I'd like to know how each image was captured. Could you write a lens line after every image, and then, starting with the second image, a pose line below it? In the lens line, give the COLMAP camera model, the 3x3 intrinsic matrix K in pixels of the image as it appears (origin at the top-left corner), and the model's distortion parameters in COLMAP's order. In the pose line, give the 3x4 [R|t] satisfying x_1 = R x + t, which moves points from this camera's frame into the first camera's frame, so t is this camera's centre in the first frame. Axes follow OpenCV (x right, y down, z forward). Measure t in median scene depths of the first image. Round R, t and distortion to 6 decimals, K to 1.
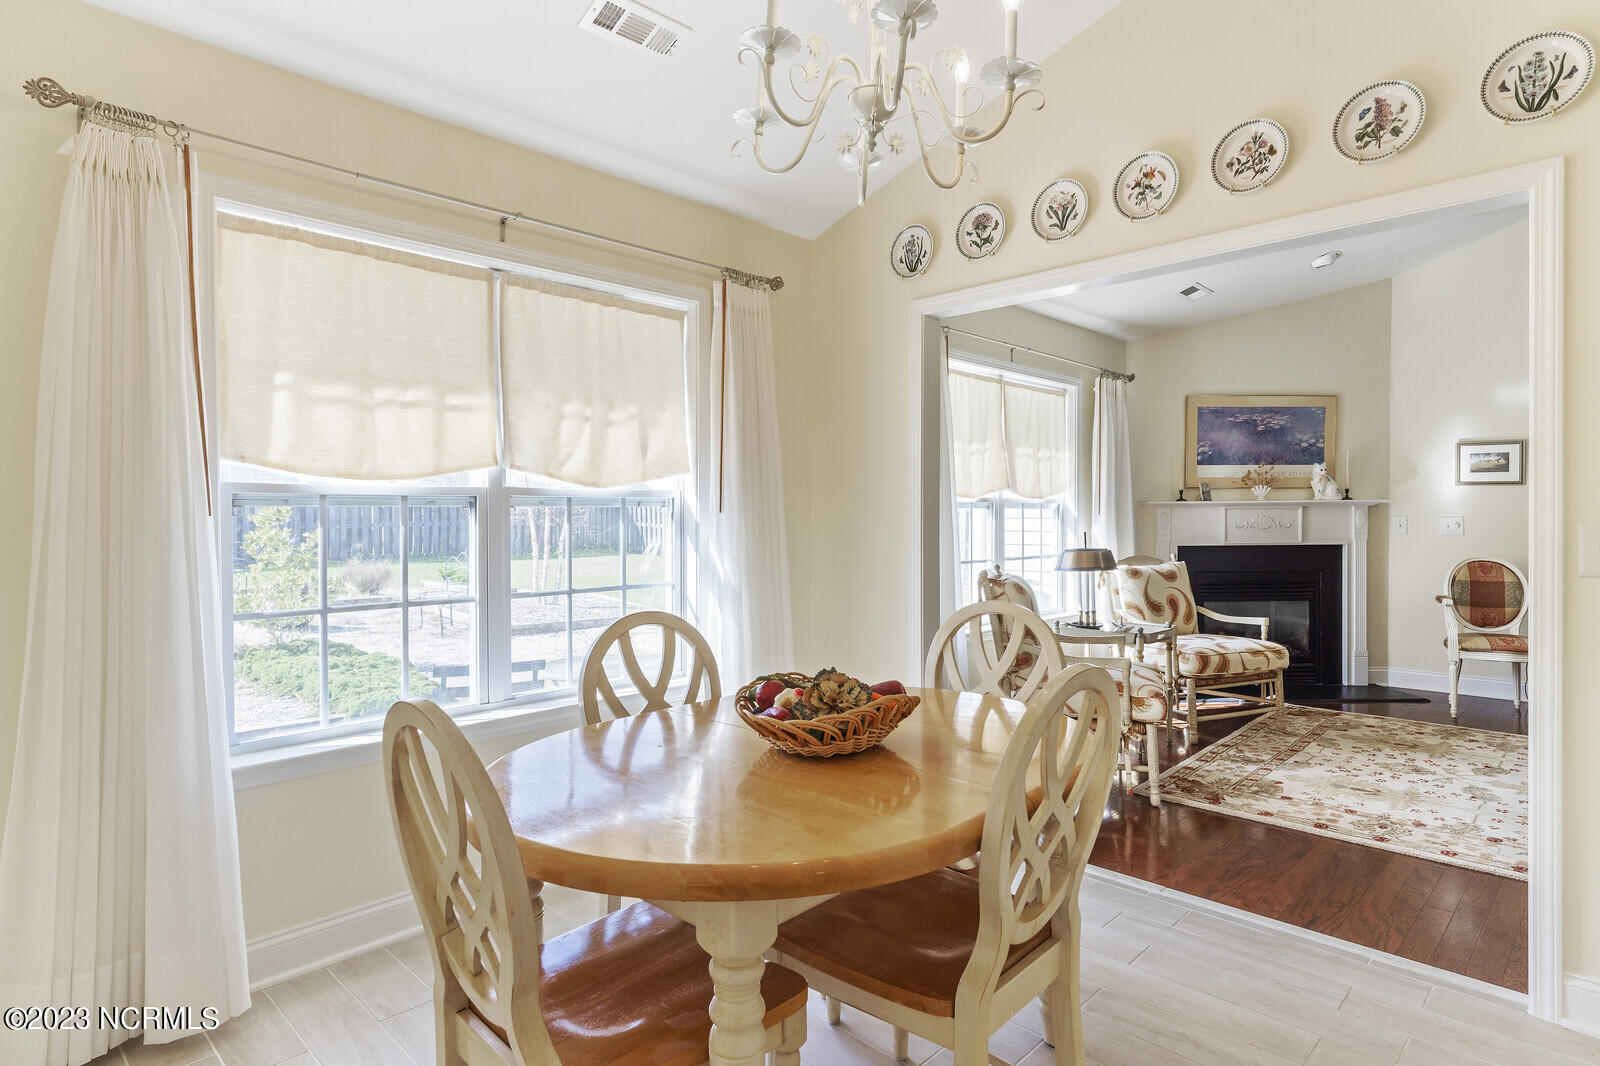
lens RADIAL K [[855.2, 0, 806.0], [0, 855.2, 534.9], [0, 0, 1]] dist [0.022442, 0.000166]
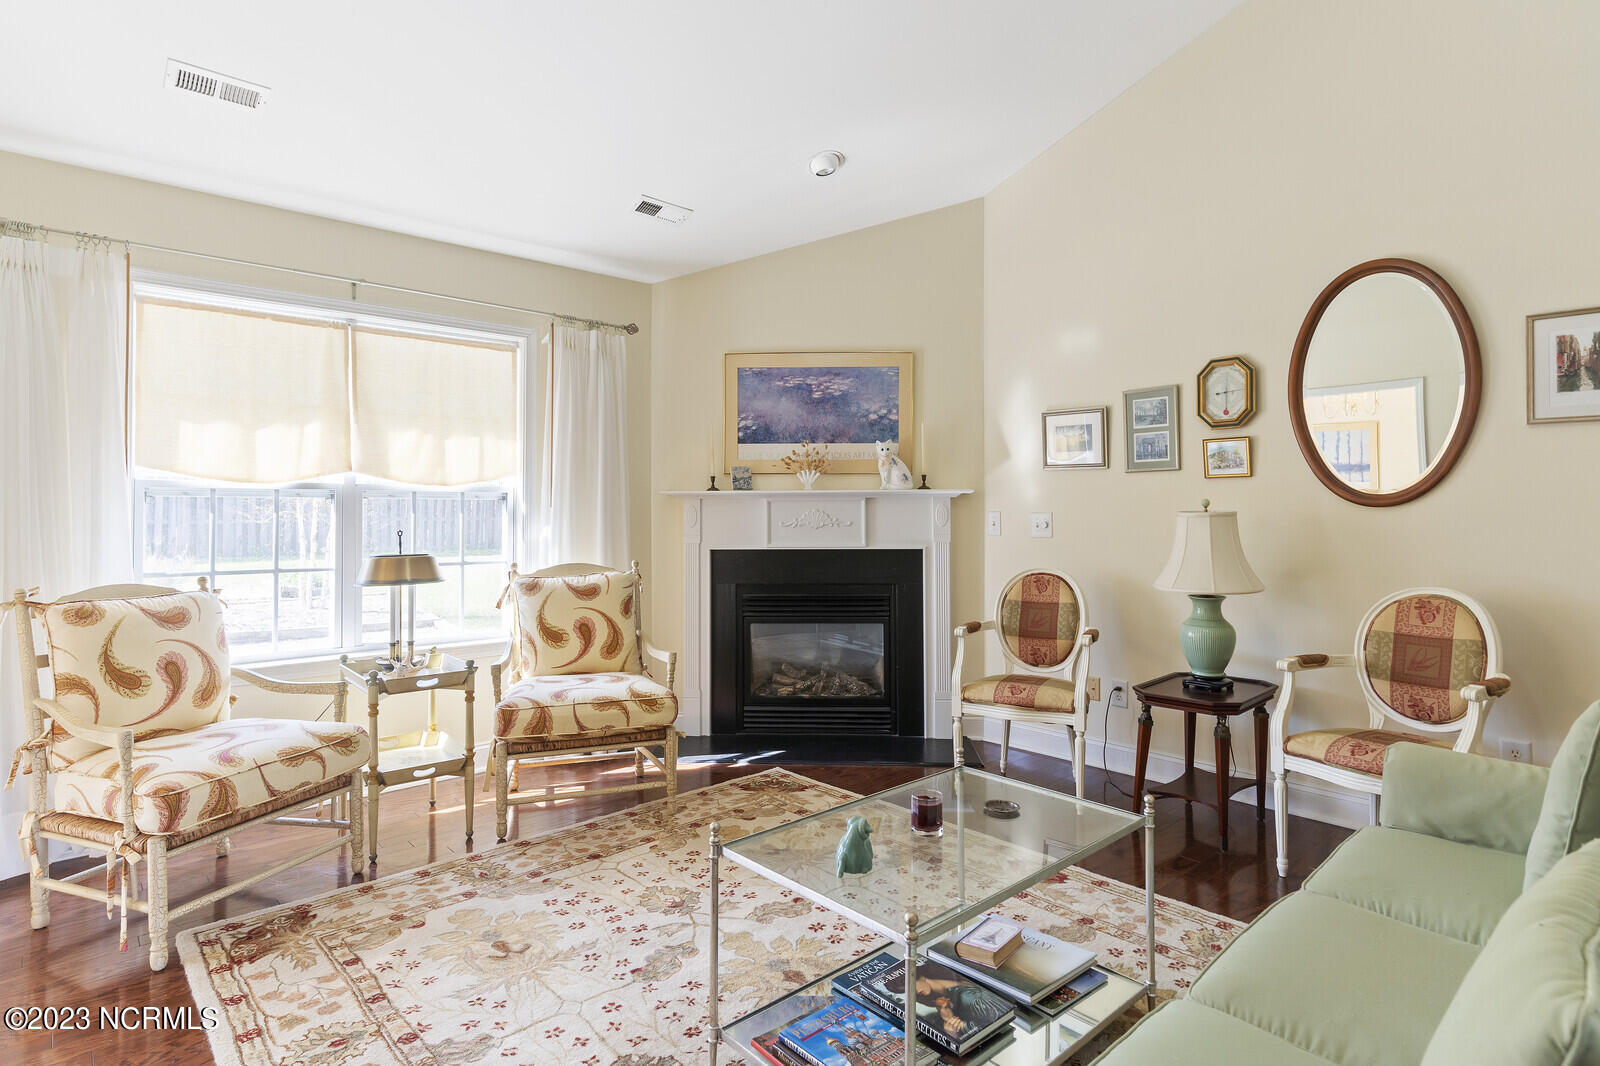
lens RADIAL K [[867.9, 0, 777.2], [0, 867.9, 514.0], [0, 0, 1]] dist [0.002518, -0.000039]
pose [[0.997605, 0.002967, -0.069105, 0.648927], [-0.004359, 0.999791, -0.019989, -0.004410], [0.069031, 0.020243, 0.997409, 0.280352]]
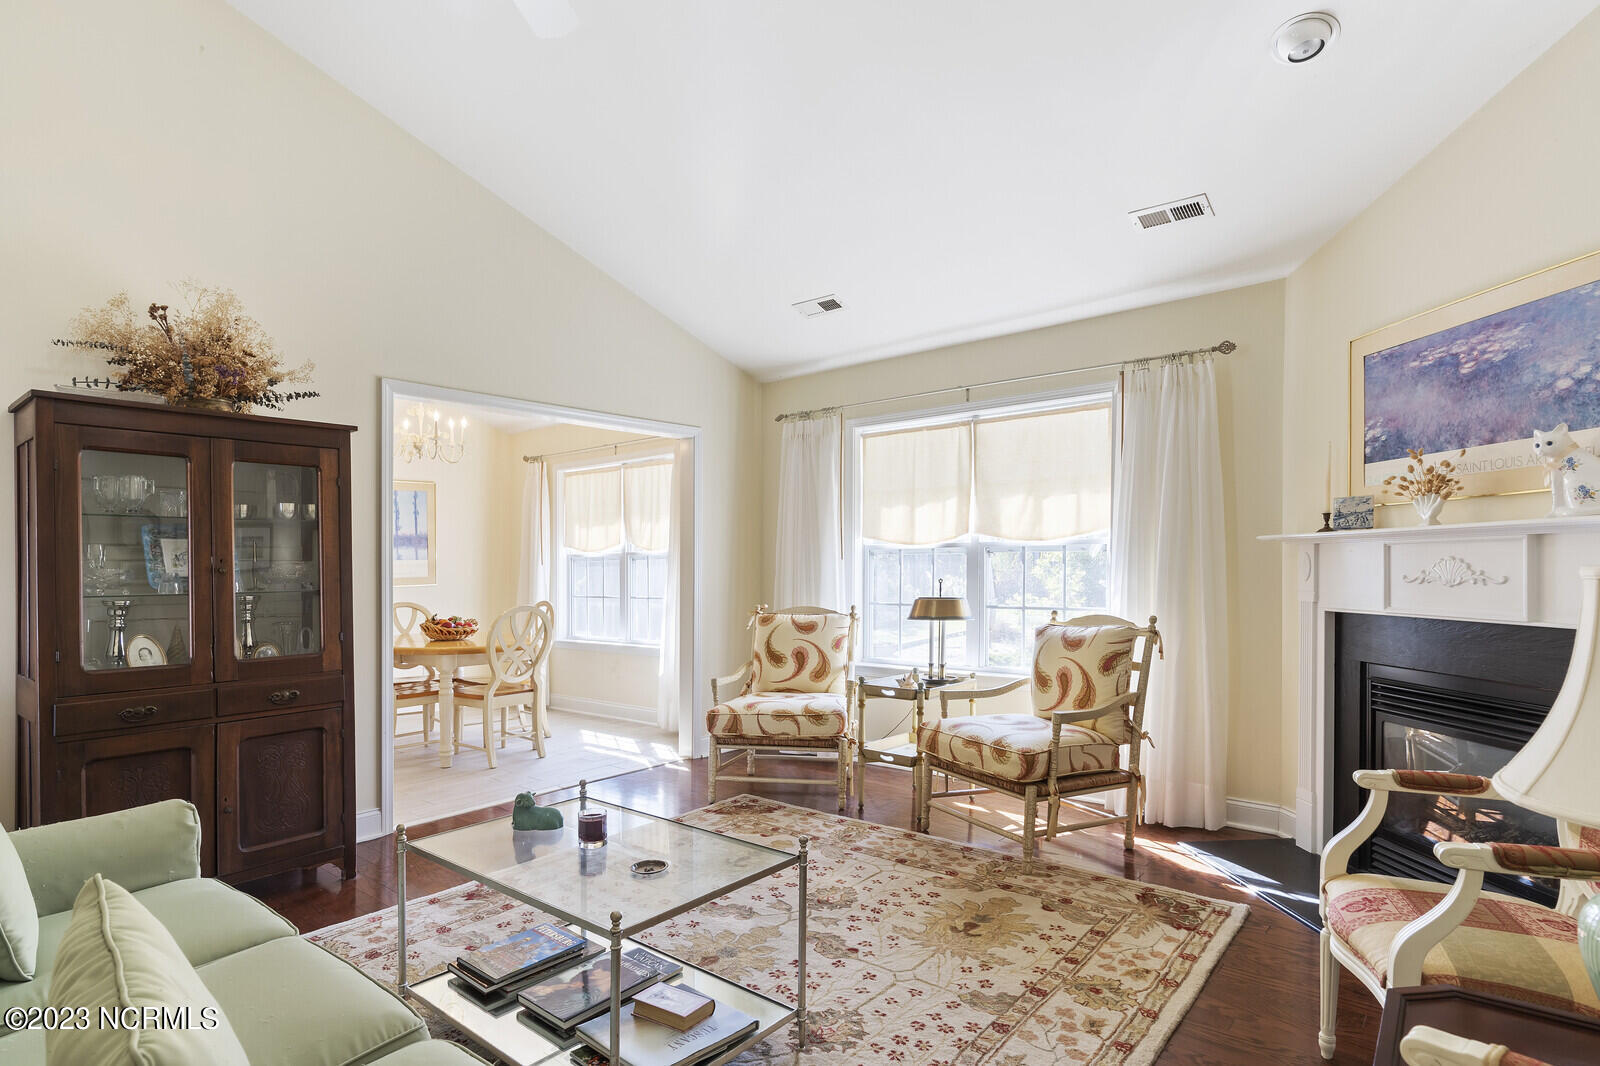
lens RADIAL K [[777.9, 0, 797.7], [0, 777.9, 578.5], [0, 0, 1]] dist [0.001999, 0.000510]
pose [[0.109009, 0.017786, -0.993882, 1.078796], [-0.015157, 0.999753, 0.016229, -0.014535], [0.993925, 0.013296, 0.109252, 0.709017]]
